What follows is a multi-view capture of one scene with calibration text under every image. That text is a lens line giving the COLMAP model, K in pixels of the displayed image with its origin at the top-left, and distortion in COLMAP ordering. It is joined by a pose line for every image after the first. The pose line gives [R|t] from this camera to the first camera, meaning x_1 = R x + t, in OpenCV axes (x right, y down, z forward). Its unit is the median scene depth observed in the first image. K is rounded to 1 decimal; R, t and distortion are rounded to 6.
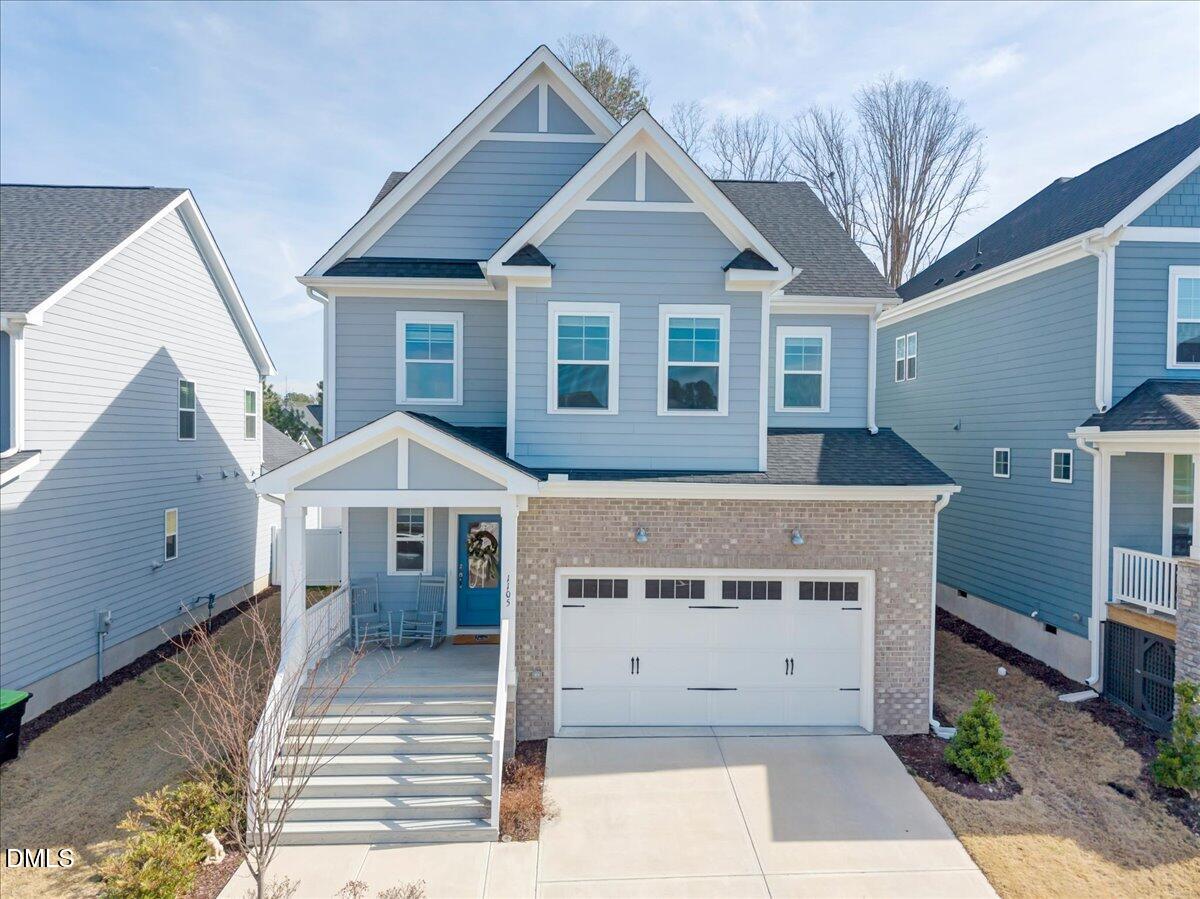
lens RADIAL K [[800.9, 0, 600.0], [0, 800.9, 449.5], [0, 0, 1]] dist [0.024354, -0.040944]
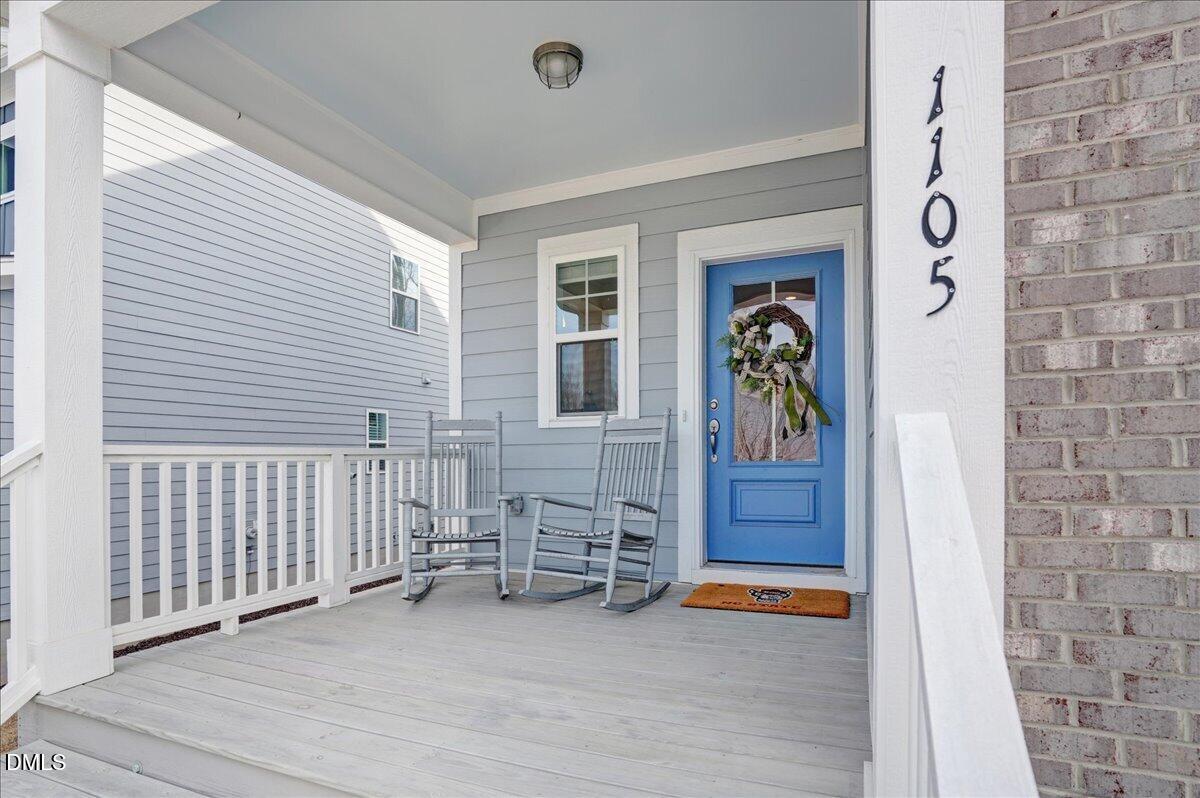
lens RADIAL K [[609.3, 0, 597.5], [0, 609.3, 460.3], [0, 0, 1]] dist [-0.000231, -0.000040]
pose [[0.900751, -0.016962, -0.434005, -0.112498], [0.009445, 0.999766, -0.019472, 0.203854], [0.434234, 0.013440, 0.900700, 0.823127]]
